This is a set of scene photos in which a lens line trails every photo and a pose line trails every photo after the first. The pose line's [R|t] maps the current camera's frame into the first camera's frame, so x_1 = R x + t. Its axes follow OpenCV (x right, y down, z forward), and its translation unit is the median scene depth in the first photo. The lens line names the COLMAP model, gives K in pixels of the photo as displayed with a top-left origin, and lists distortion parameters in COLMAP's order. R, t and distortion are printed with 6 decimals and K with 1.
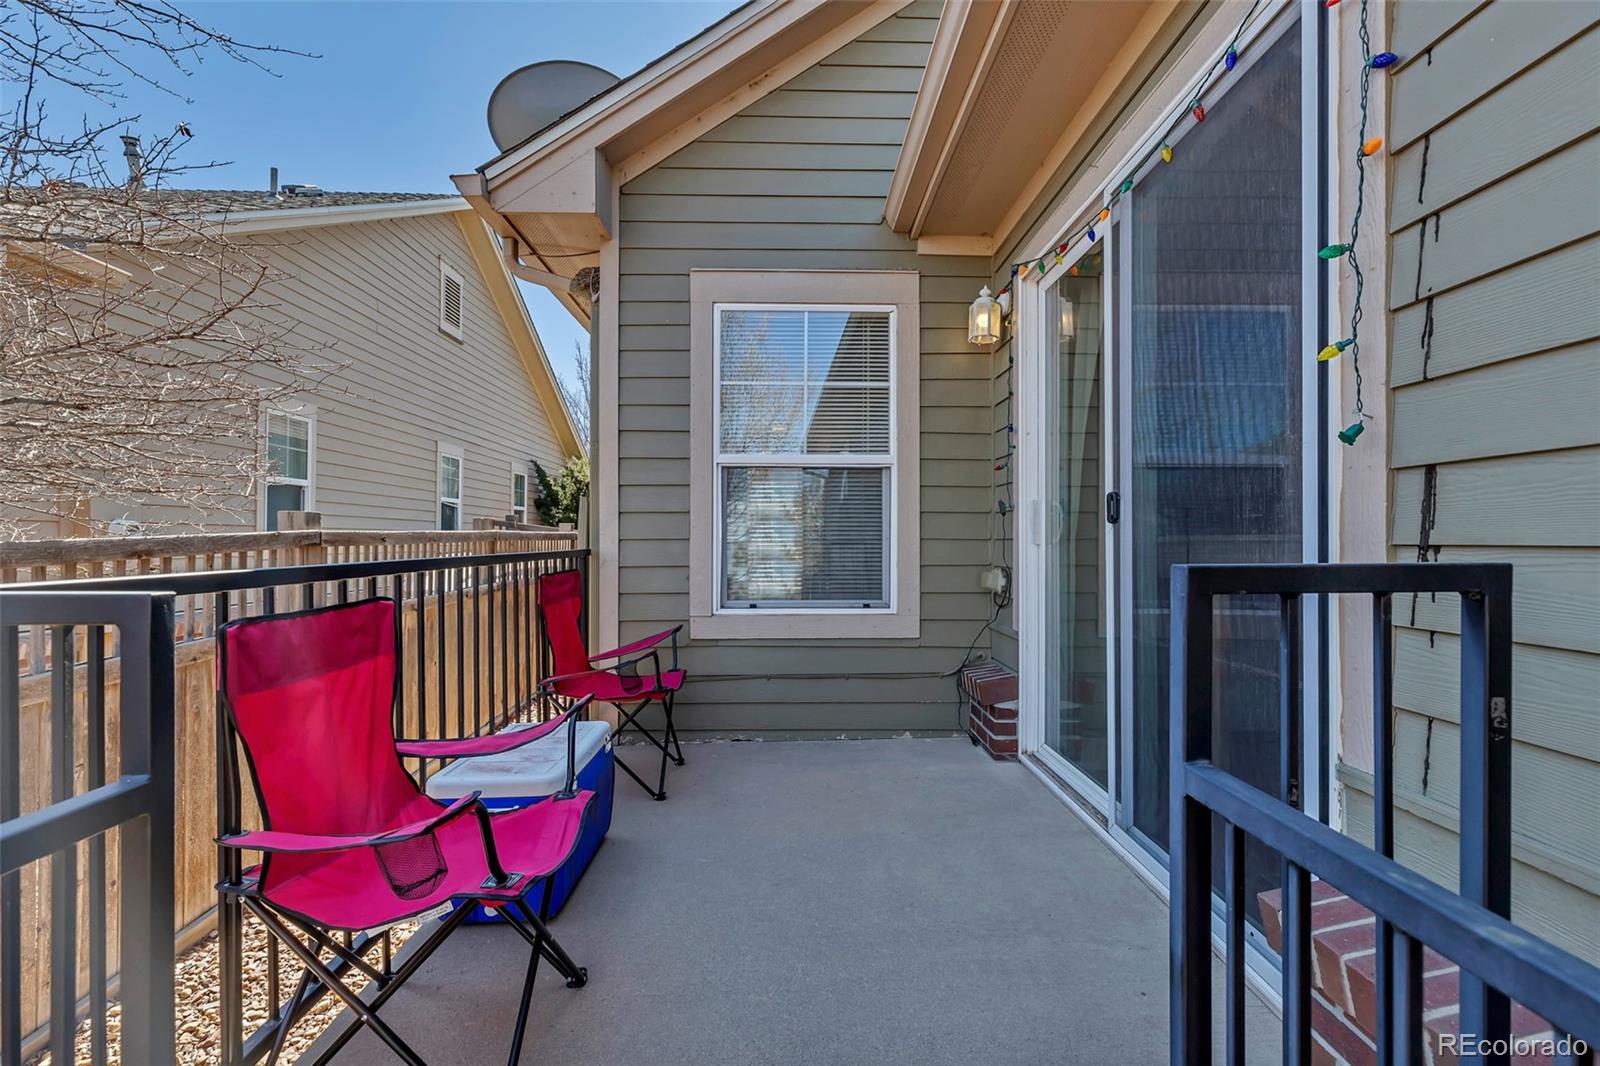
lens RADIAL K [[726.0, 0, 797.1], [0, 726.0, 536.7], [0, 0, 1]] dist [0.002212, 0.000314]
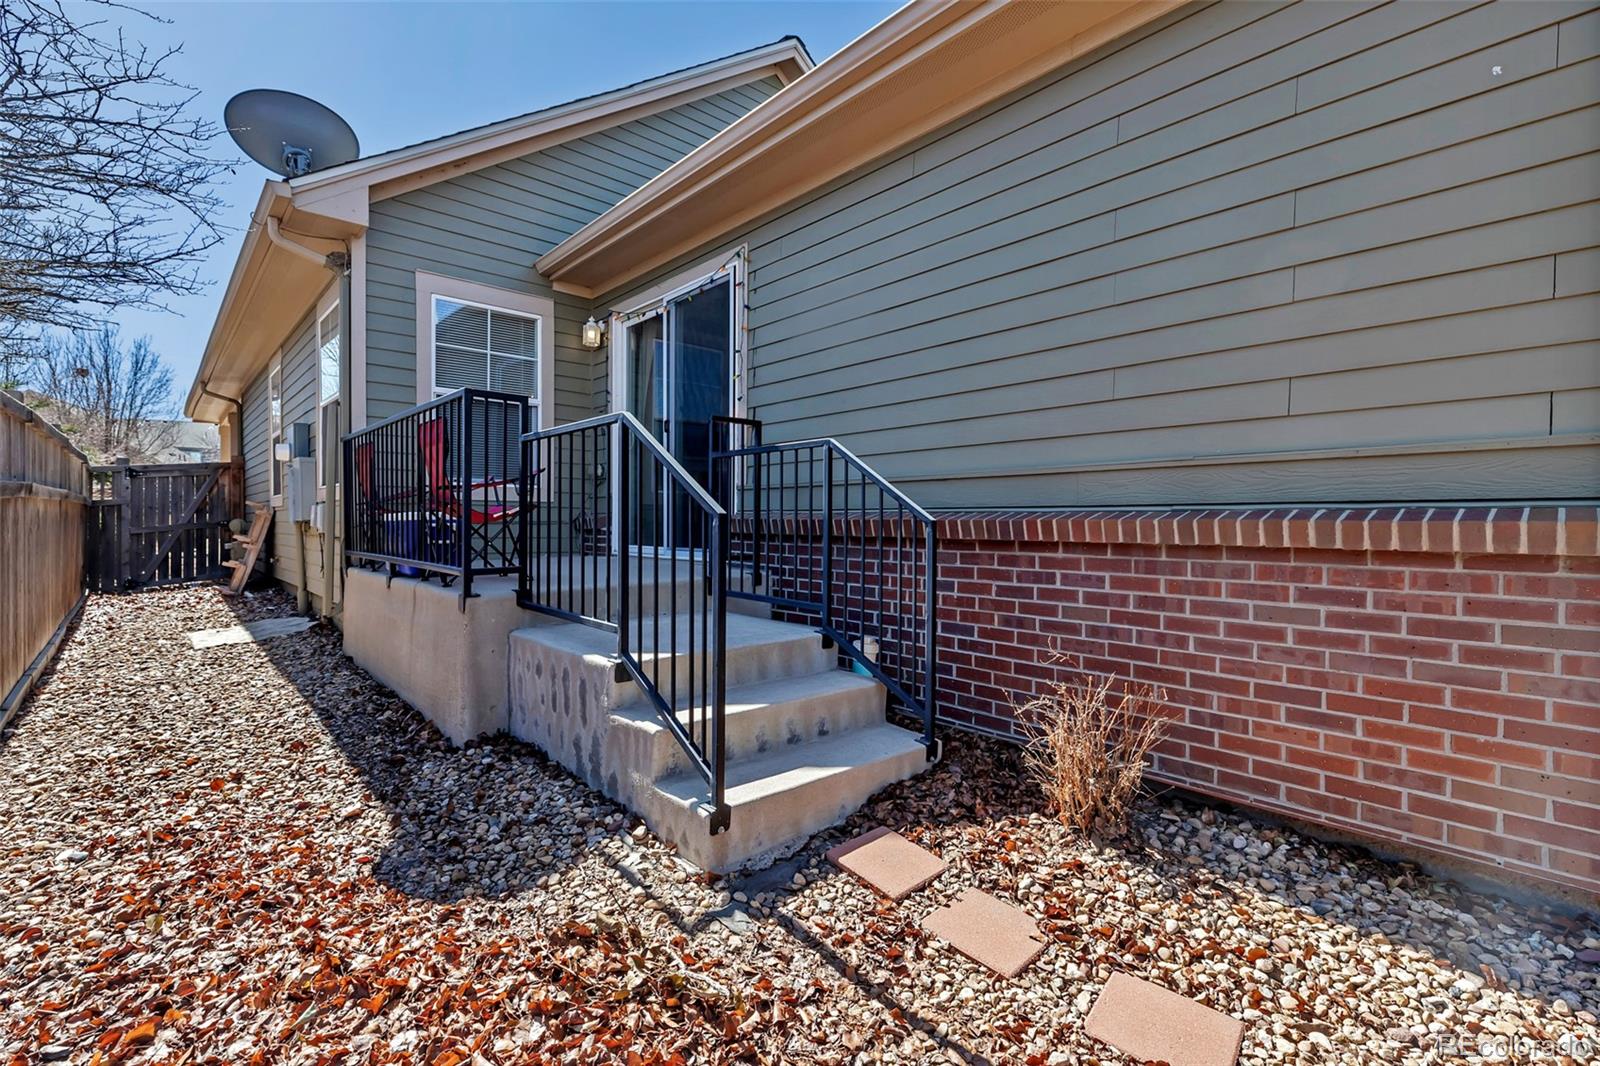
lens RADIAL K [[730.7, 0, 792.9], [0, 730.7, 519.6], [0, 0, 1]] dist [0.003781, 0.000414]
pose [[0.761521, 0.008868, 0.648079, -0.632284], [-0.007624, 0.999960, -0.004724, 0.212616], [-0.648095, -0.001344, 0.761558, -0.881928]]
